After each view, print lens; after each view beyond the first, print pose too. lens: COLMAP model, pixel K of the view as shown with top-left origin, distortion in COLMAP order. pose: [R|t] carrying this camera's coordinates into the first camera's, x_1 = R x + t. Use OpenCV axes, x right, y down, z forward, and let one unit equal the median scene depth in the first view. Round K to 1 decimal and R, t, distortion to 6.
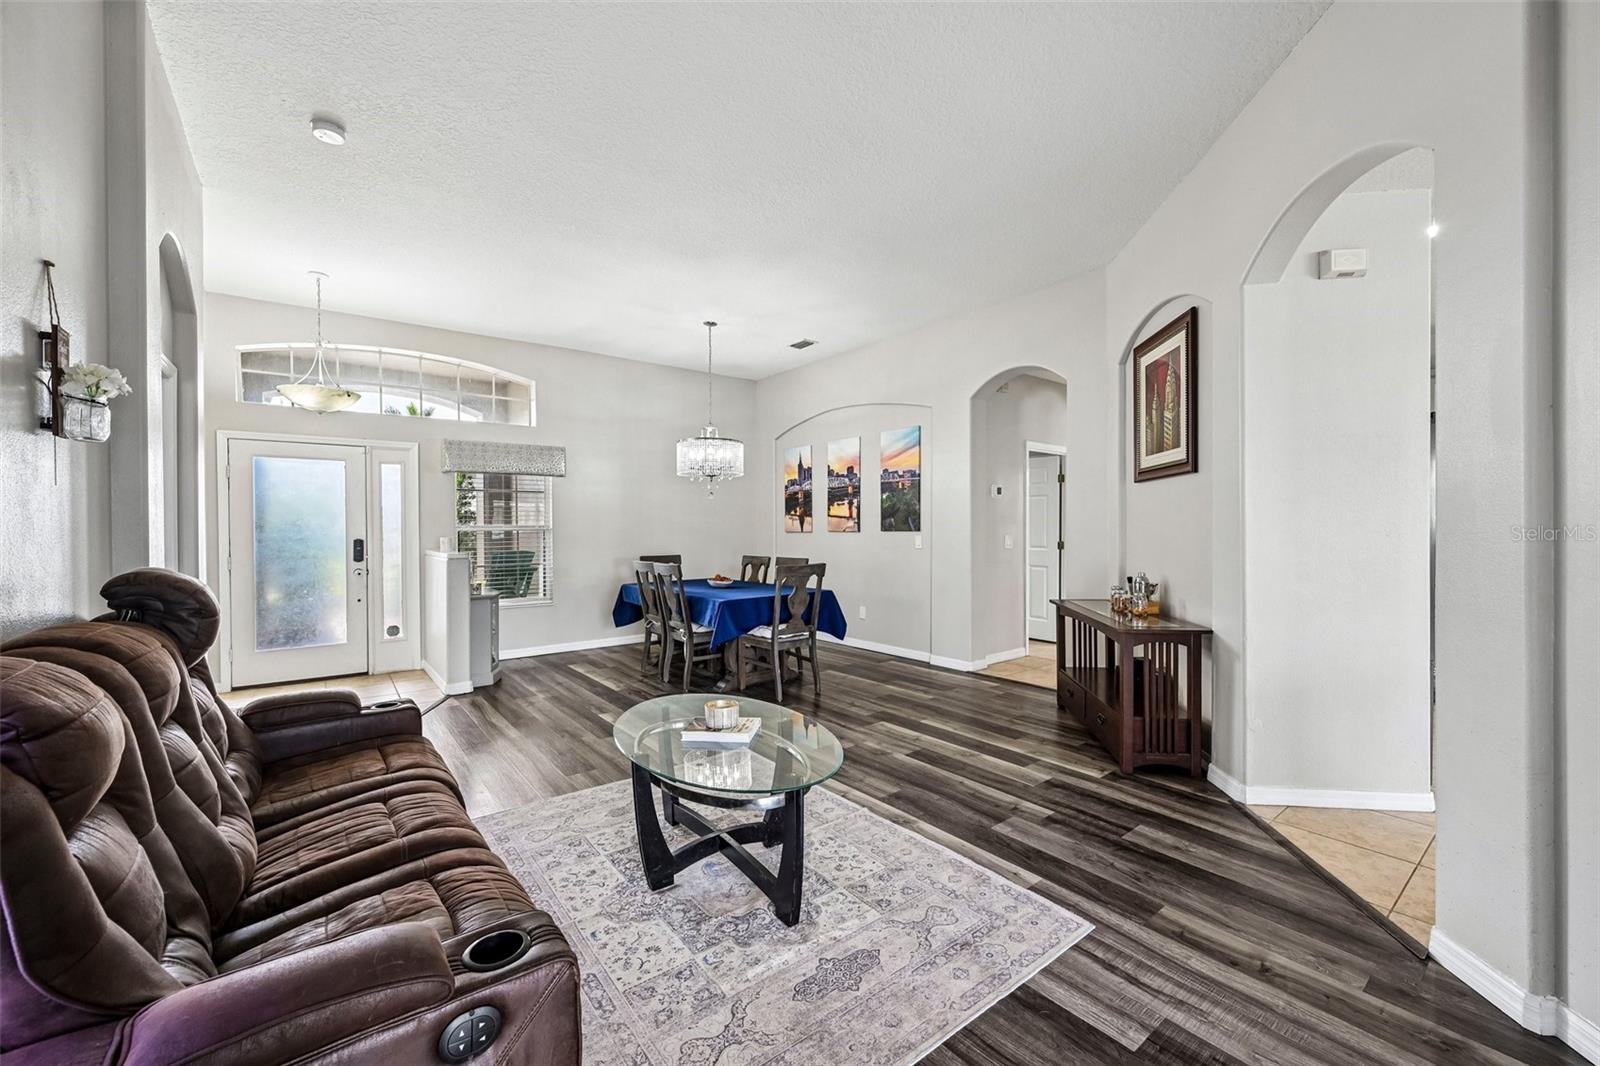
lens RADIAL K [[629.7, 0, 795.4], [0, 629.7, 531.5], [0, 0, 1]] dist [-0.000438, 0.000549]
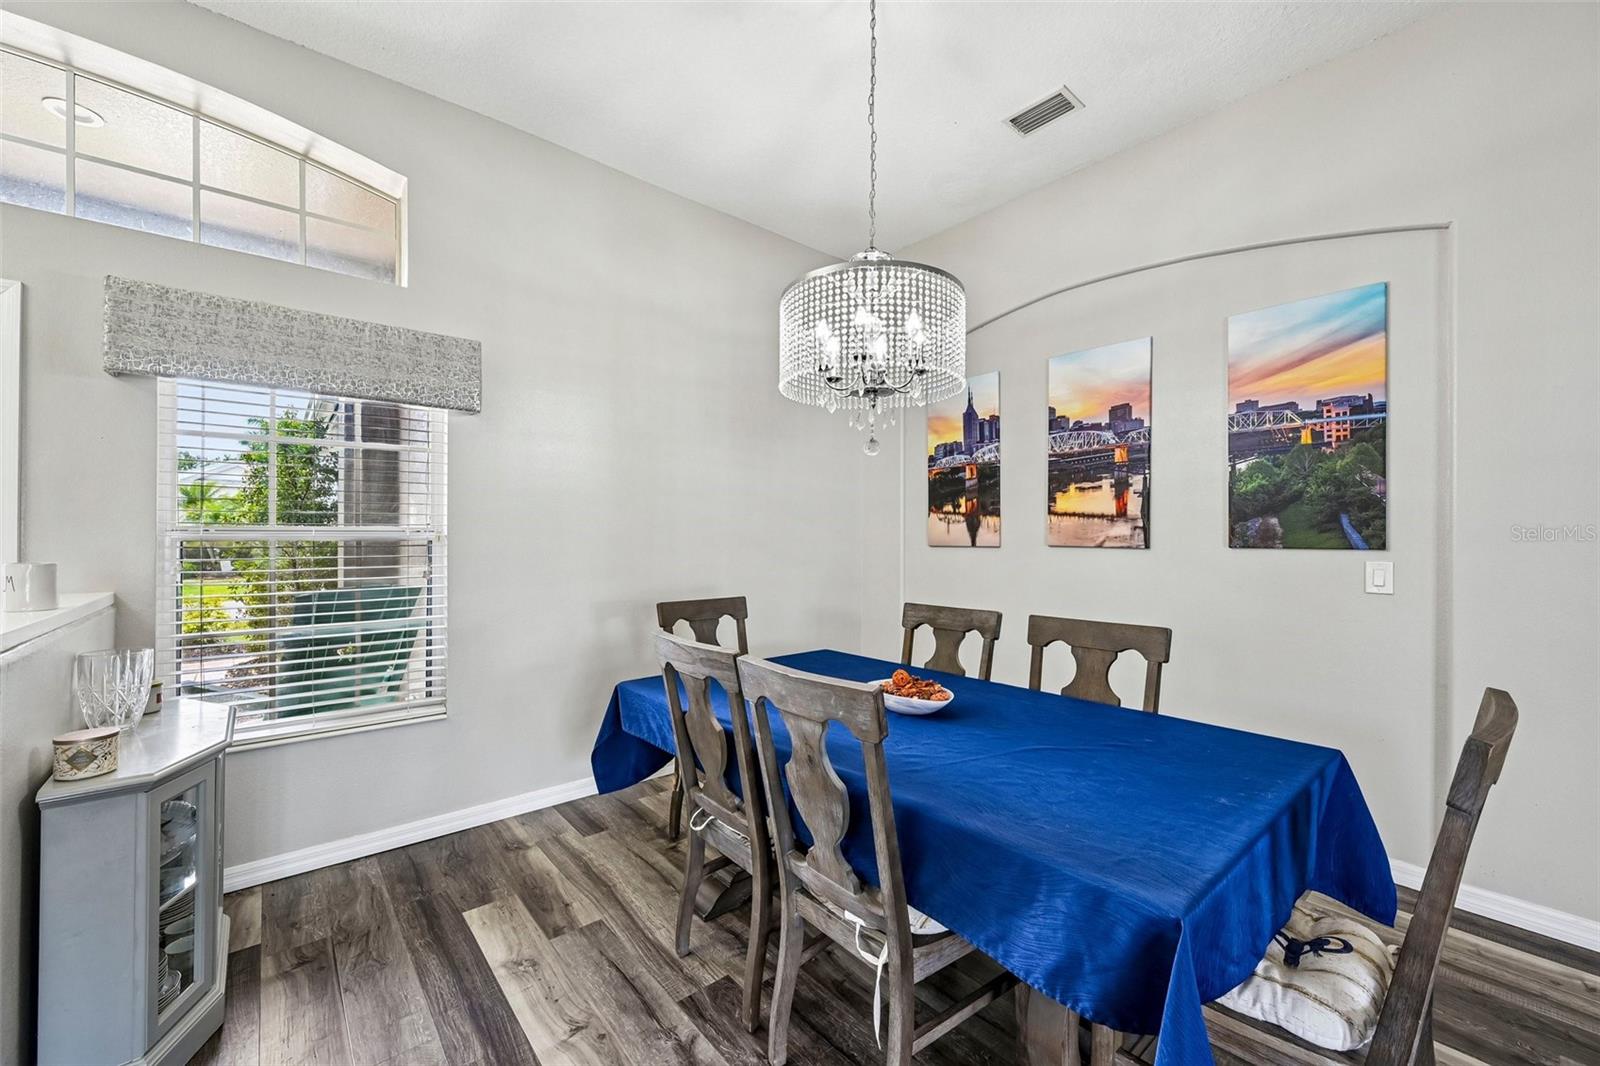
lens RADIAL K [[629.7, 0, 802.4], [0, 629.7, 536.2], [0, 0, 1]] dist [-0.000438, 0.000549]
pose [[0.998676, 0.008064, 0.050809, -0.165882], [-0.007676, 0.999940, -0.007825, -0.002578], [-0.050869, 0.007425, 0.998678, 0.556323]]
